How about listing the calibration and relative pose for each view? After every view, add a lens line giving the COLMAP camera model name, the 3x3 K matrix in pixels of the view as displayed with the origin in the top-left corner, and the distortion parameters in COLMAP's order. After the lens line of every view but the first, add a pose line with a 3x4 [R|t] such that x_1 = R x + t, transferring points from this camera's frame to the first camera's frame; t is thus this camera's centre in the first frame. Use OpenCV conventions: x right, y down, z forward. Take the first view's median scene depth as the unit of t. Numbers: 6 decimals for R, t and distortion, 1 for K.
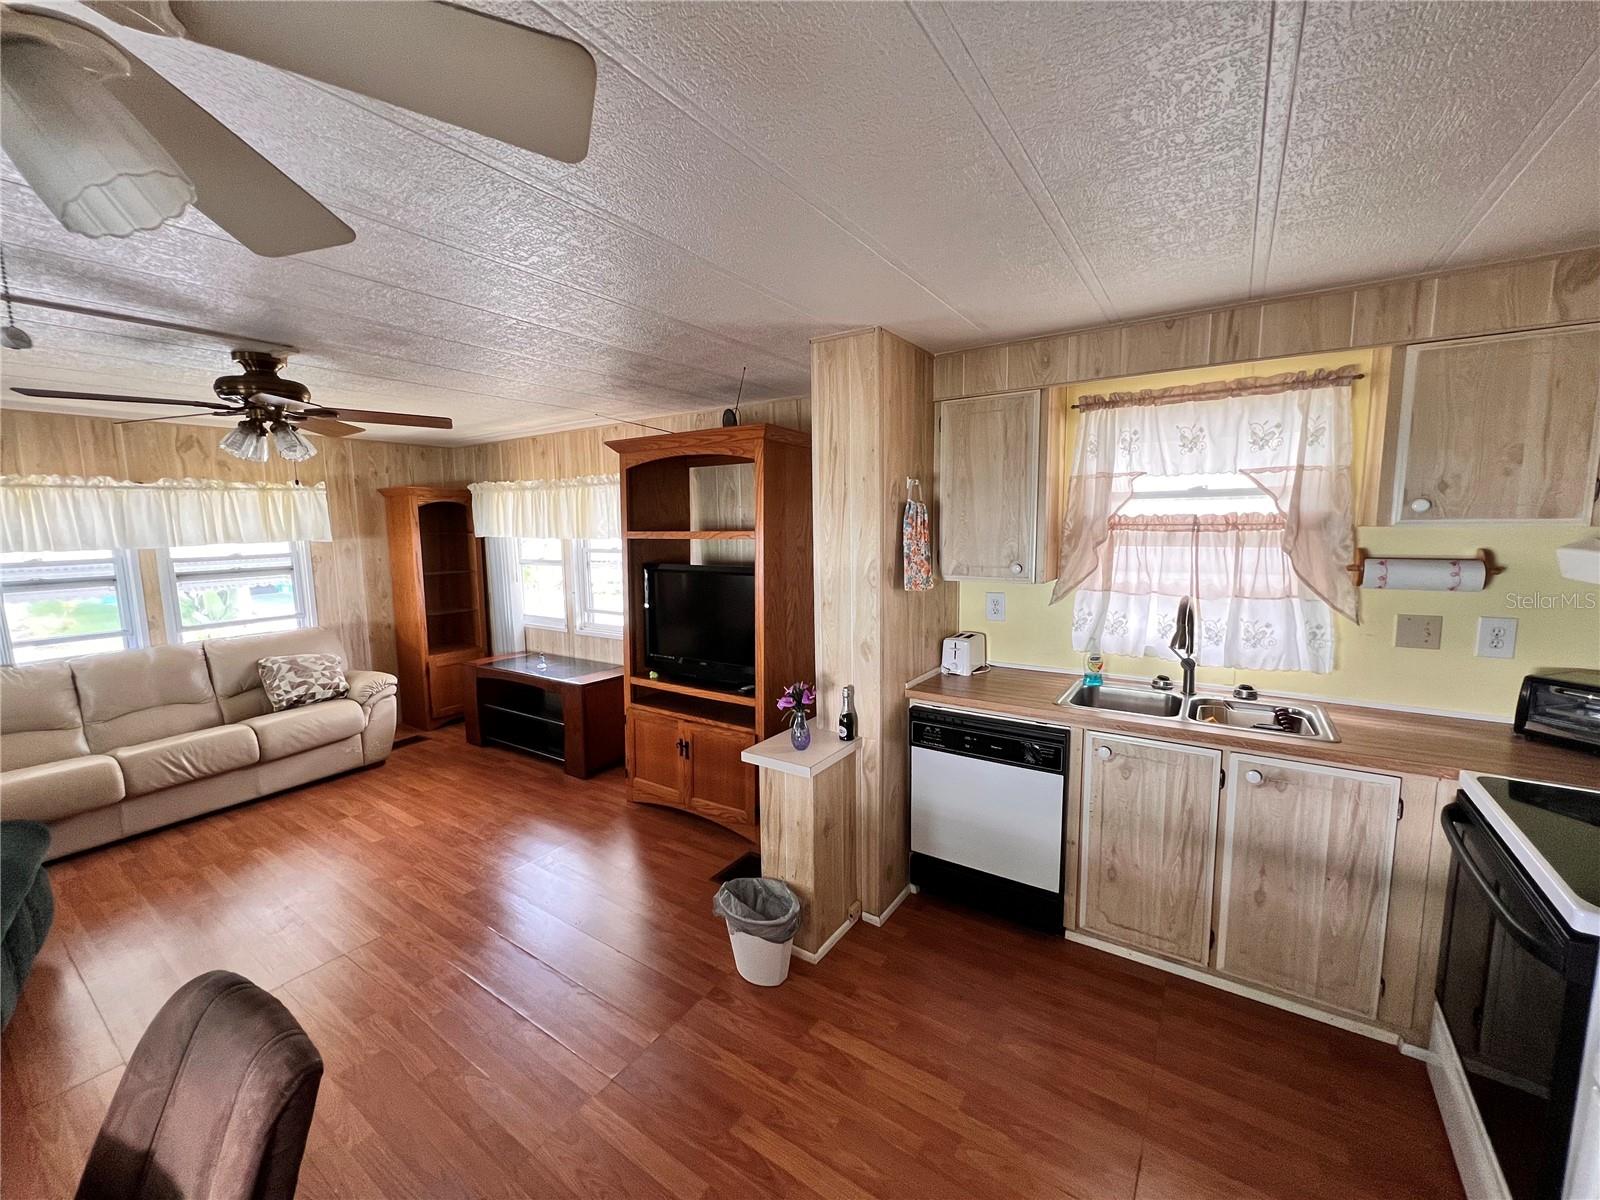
lens RADIAL K [[637.2, 0, 795.5], [0, 637.2, 596.9], [0, 0, 1]] dist [-0.001587, 0.000550]
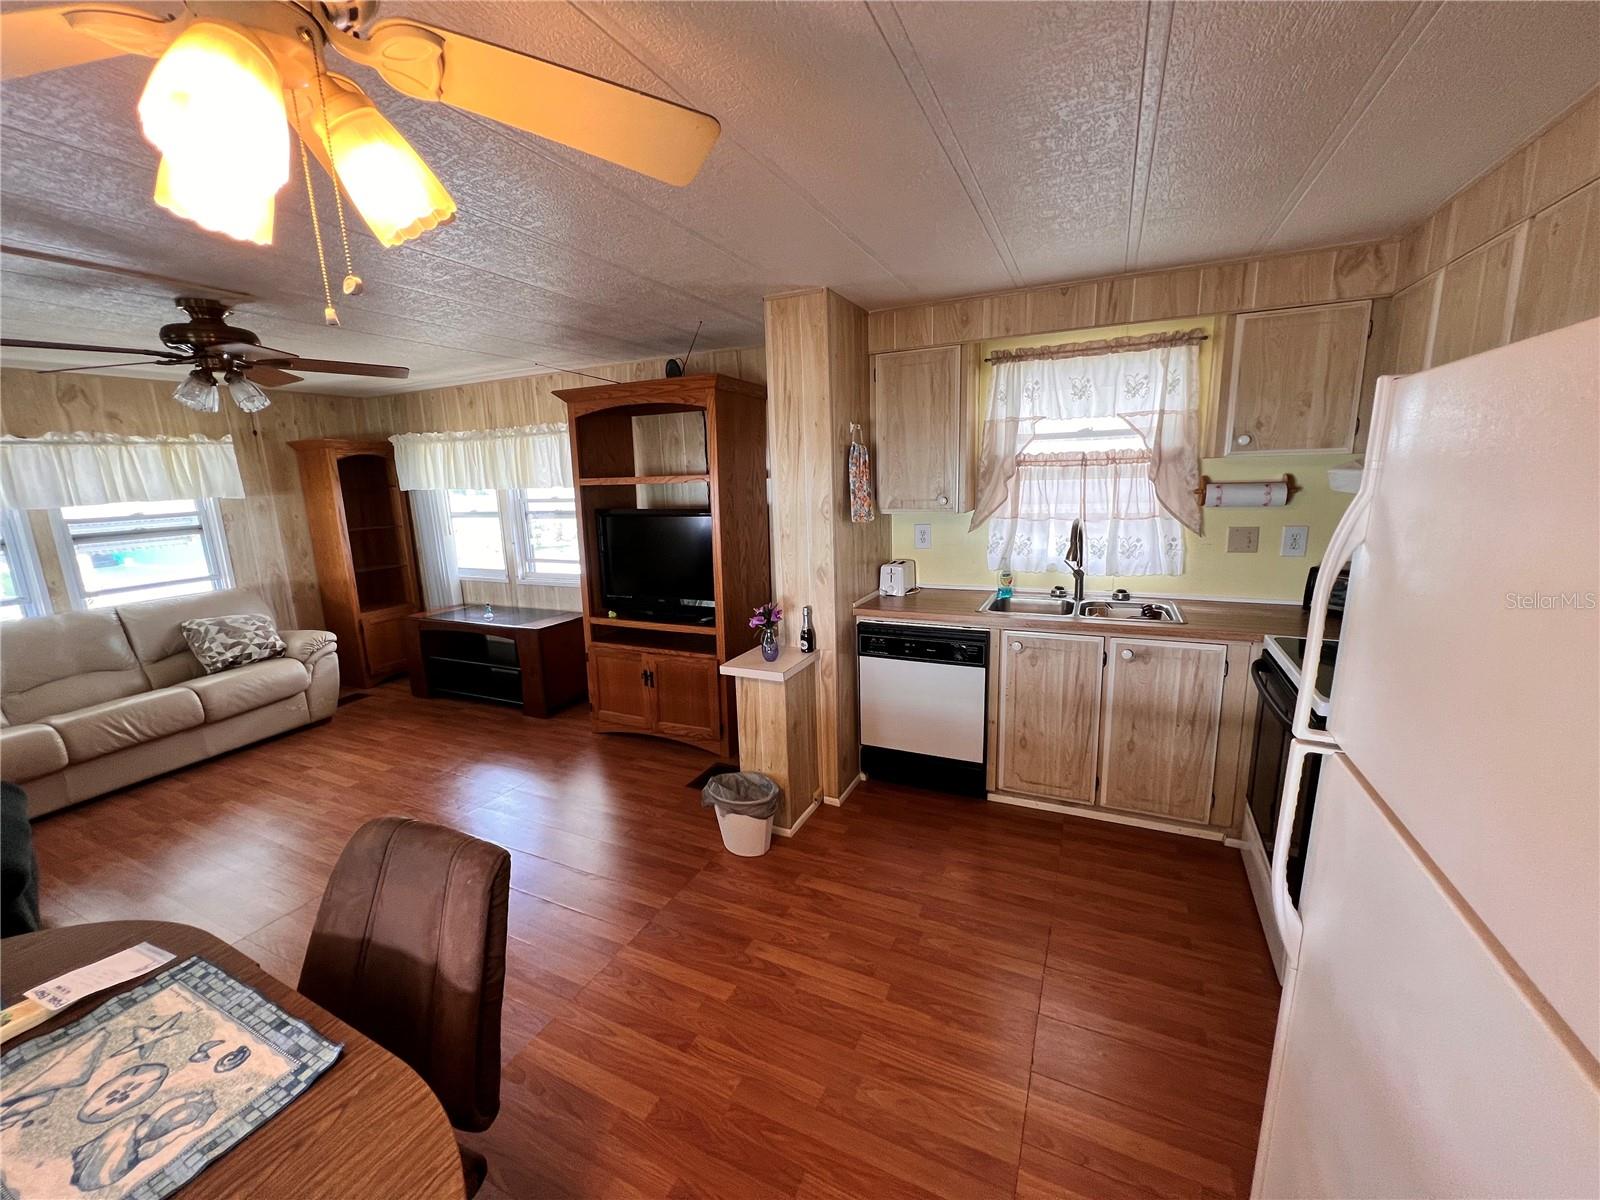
lens RADIAL K [[637.2, 0, 795.1], [0, 637.2, 596.8], [0, 0, 1]] dist [-0.001587, 0.000550]
pose [[0.988779, -0.046952, 0.141813, -0.098531], [0.036363, 0.996417, 0.076361, 0.032384], [-0.144890, -0.070347, 0.986944, -0.135063]]
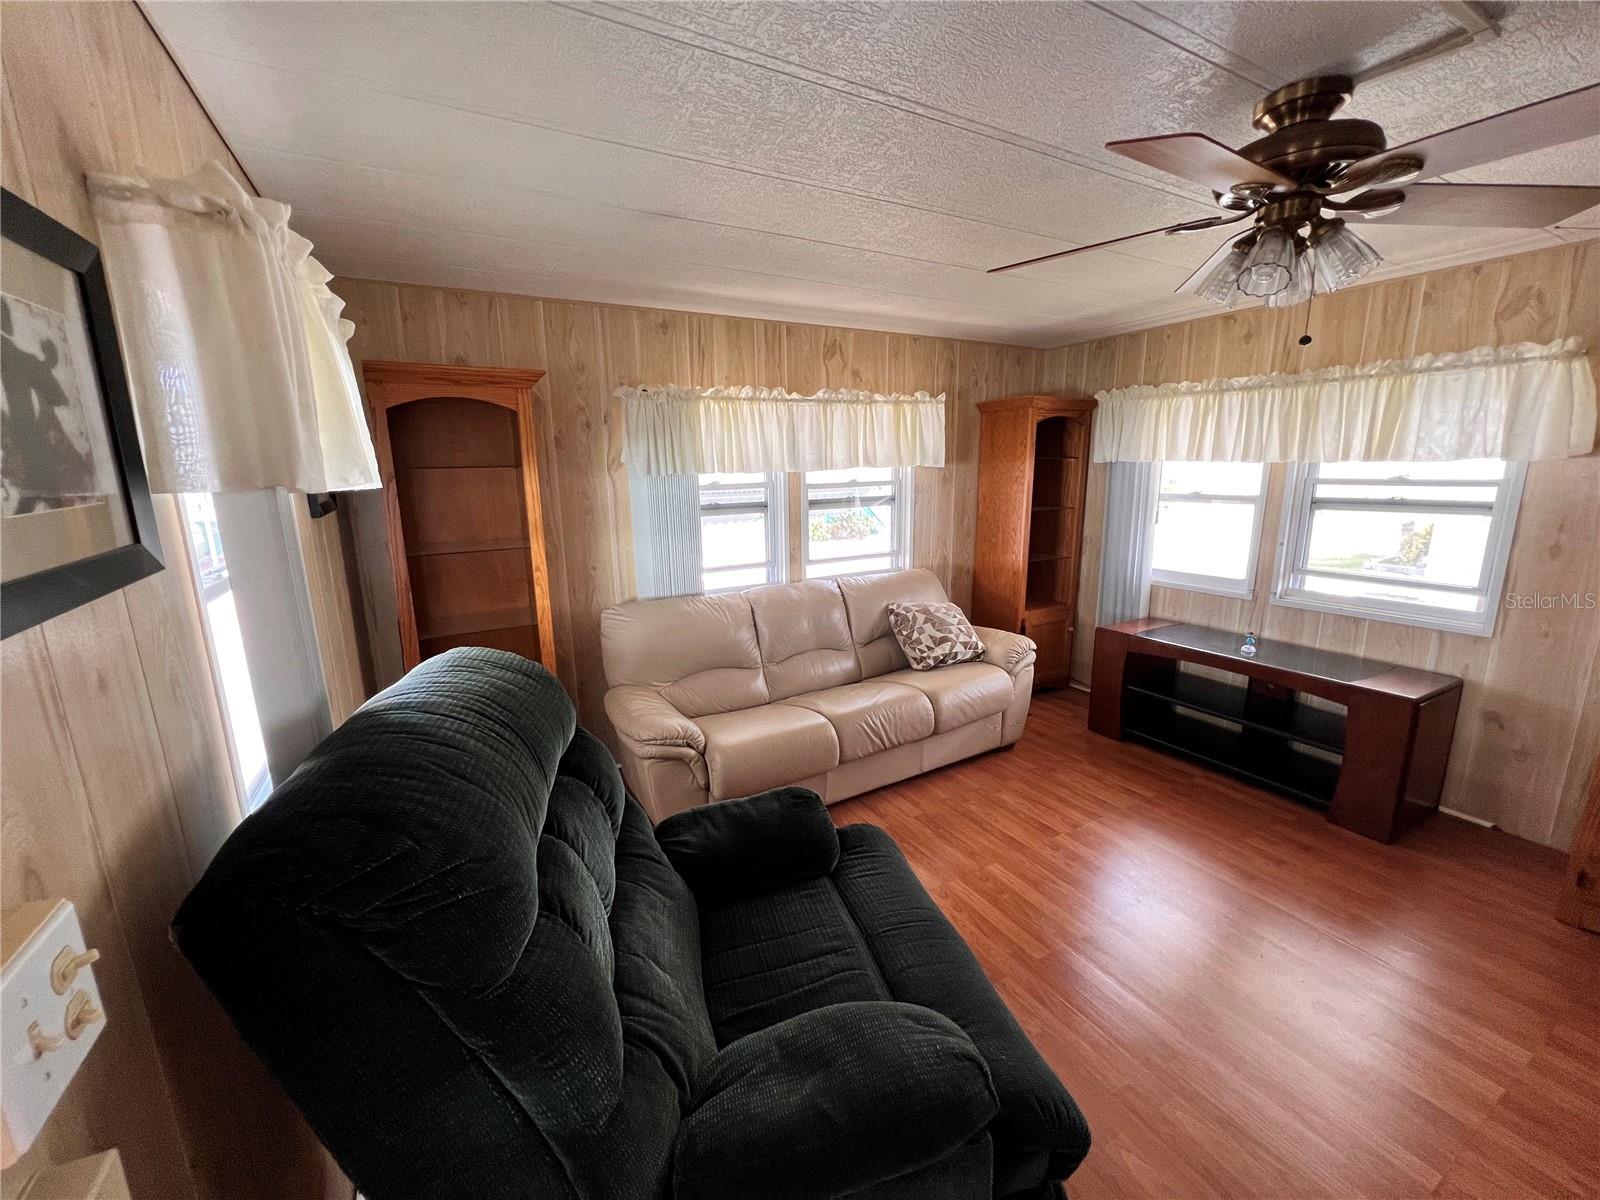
lens RADIAL K [[637.2, 0, 800.2], [0, 637.2, 595.8], [0, 0, 1]] dist [-0.001587, 0.000550]
pose [[0.893303, 0.090482, -0.440253, -0.941481], [-0.049418, 0.993361, 0.103884, 0.005482], [0.446730, -0.071044, 0.891844, 0.299118]]
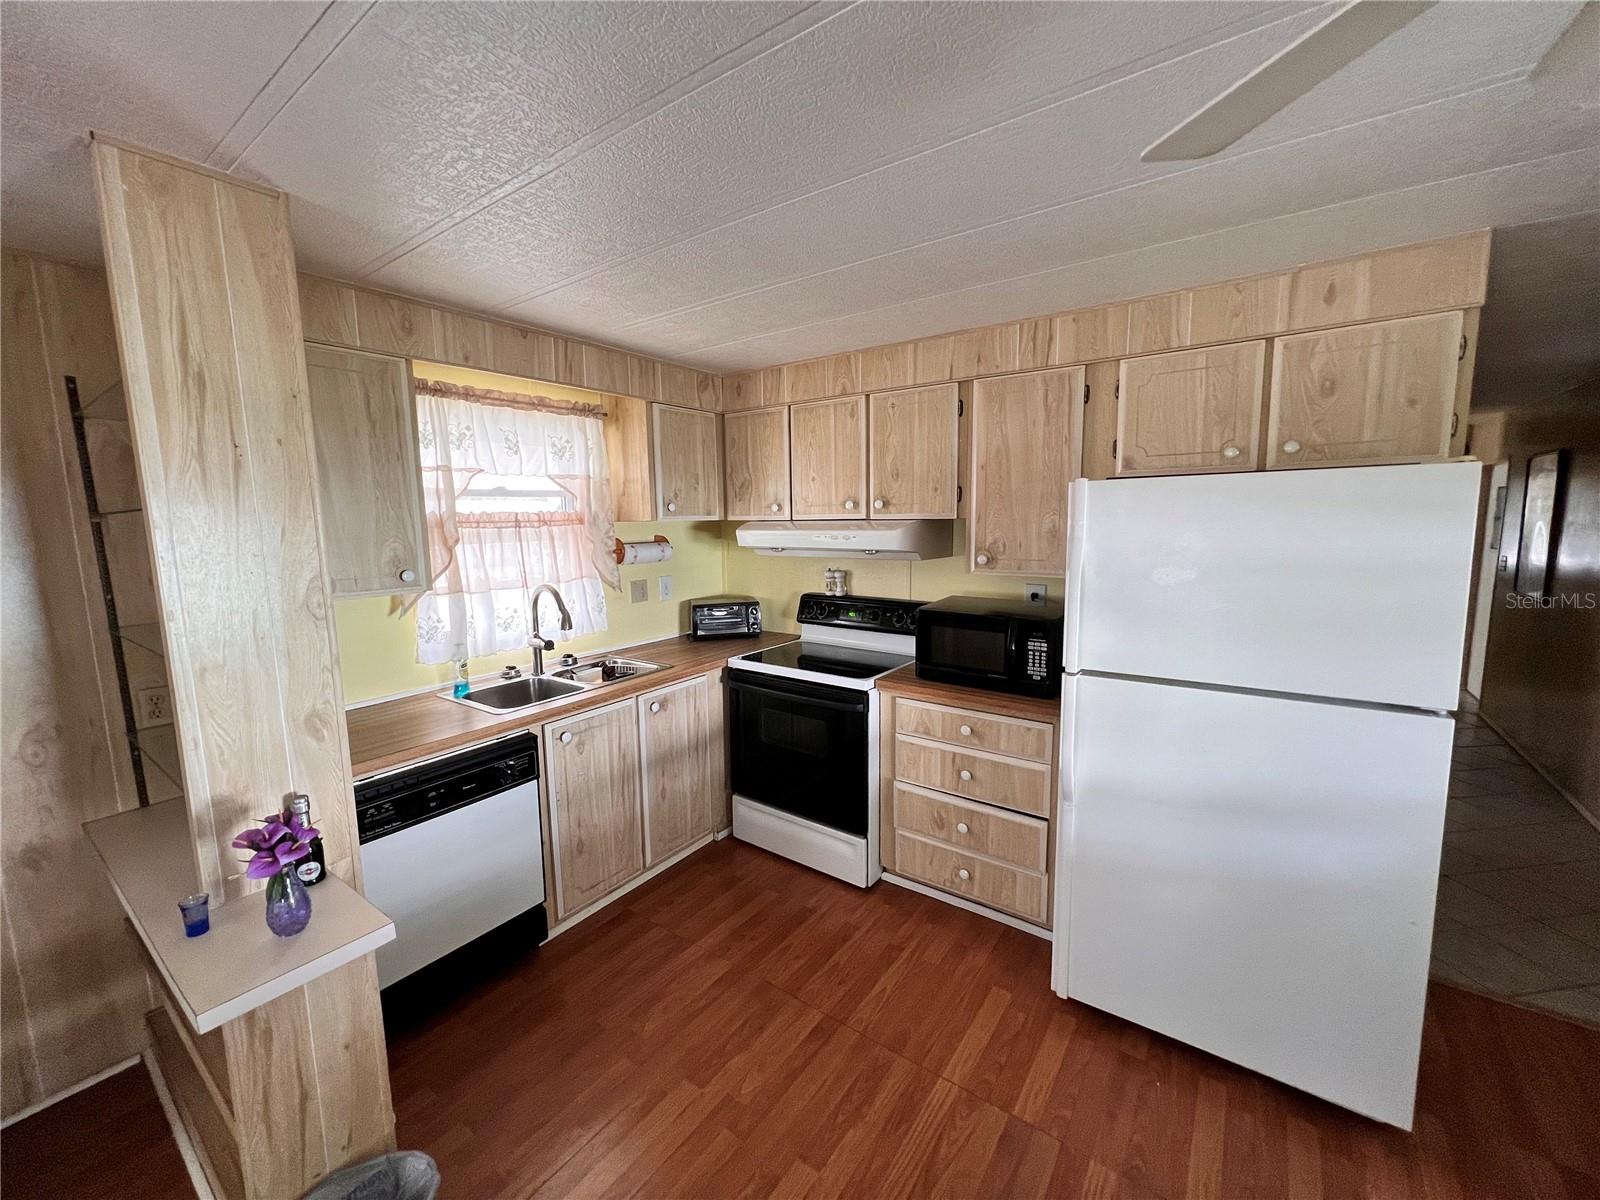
lens RADIAL K [[637.2, 0, 794.6], [0, 637.2, 597.2], [0, 0, 1]] dist [-0.001587, 0.000550]
pose [[0.034860, -0.114298, 0.992835, -0.443548], [0.129813, 0.985540, 0.108901, -0.041457], [-0.990926, 0.125086, 0.049194, 0.474246]]
